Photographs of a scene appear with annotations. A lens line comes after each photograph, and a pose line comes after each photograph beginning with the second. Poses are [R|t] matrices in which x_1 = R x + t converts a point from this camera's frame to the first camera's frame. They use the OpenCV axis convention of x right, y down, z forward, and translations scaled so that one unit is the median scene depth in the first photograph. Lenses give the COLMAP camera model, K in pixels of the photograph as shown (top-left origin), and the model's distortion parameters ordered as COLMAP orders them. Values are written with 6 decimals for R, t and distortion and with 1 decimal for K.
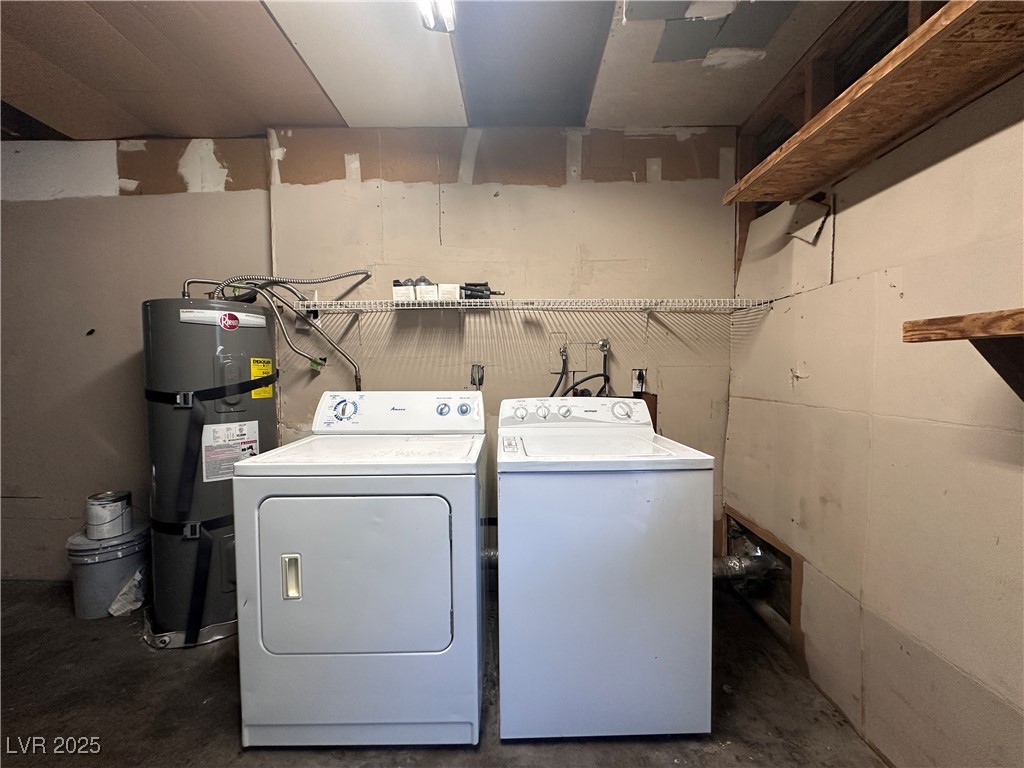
lens RADIAL K [[406.9, 0, 510.3], [0, 406.9, 384.4], [0, 0, 1]] dist [-0.005097, 0.000958]
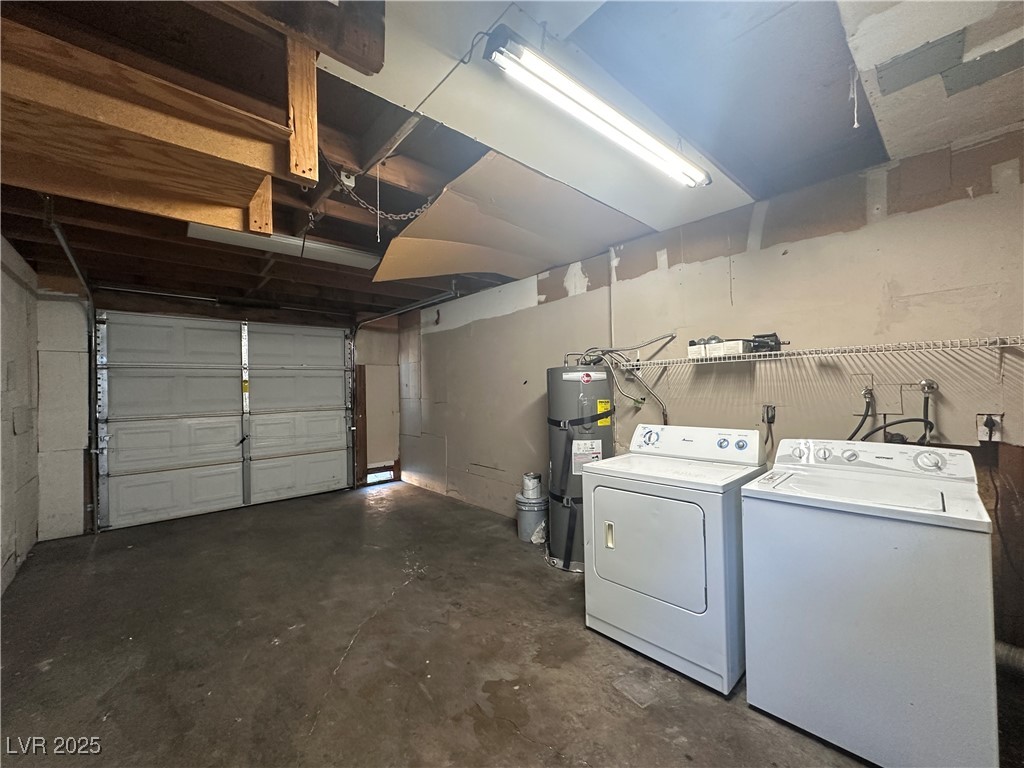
lens RADIAL K [[406.9, 0, 509.8], [0, 406.9, 386.2], [0, 0, 1]] dist [-0.005097, 0.000958]
pose [[0.676386, -0.015684, -0.736381, 0.272905], [-0.013090, 0.999359, -0.033310, -0.056250], [0.736431, 0.032170, 0.675747, -0.298364]]
